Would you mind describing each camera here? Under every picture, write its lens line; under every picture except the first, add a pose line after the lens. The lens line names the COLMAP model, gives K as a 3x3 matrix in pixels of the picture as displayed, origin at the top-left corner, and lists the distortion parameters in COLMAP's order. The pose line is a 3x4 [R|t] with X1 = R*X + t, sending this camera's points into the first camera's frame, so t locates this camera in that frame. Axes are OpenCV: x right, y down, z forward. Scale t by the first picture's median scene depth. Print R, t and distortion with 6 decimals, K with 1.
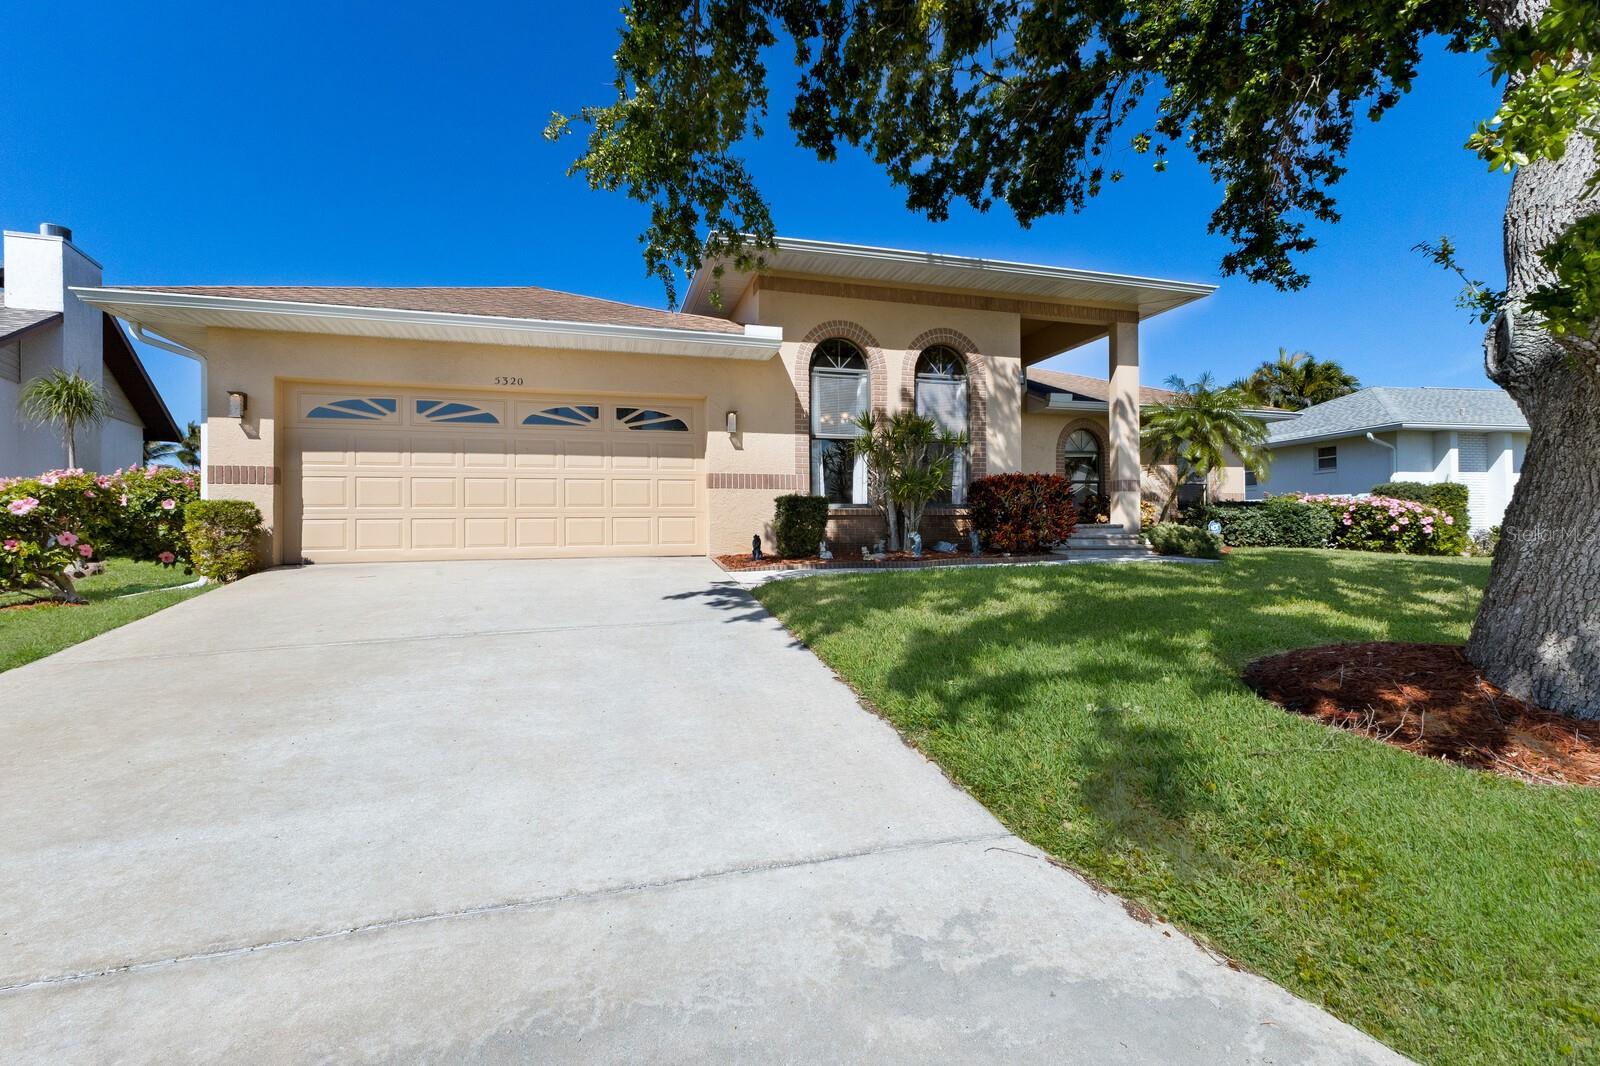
lens RADIAL K [[693.0, 0, 800.0], [0, 693.0, 533.0], [0, 0, 1]] dist [-0.000051, -0.000007]
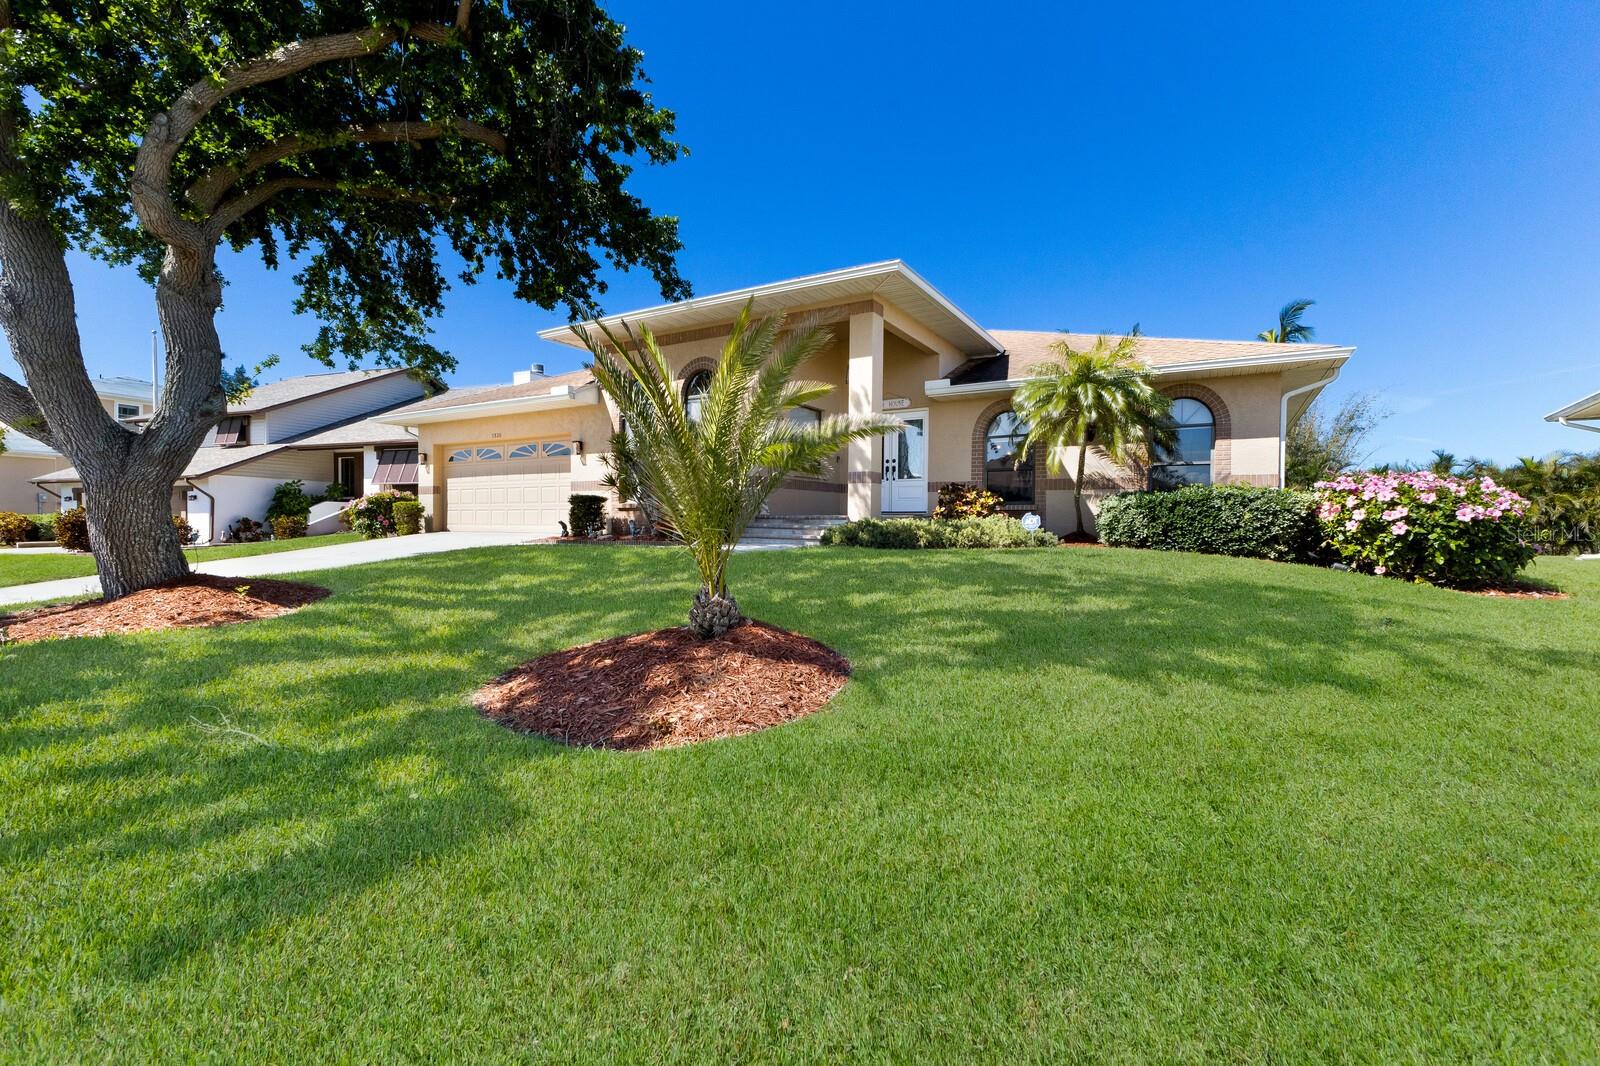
lens RADIAL K [[693.0, 0, 800.0], [0, 693.0, 533.0], [0, 0, 1]] dist [-0.000051, -0.000007]
pose [[0.701531, 0.018797, -0.712391, 1.408234], [-0.014893, 0.999820, 0.011714, 0.004919], [0.712483, 0.002392, 0.701685, 0.279842]]
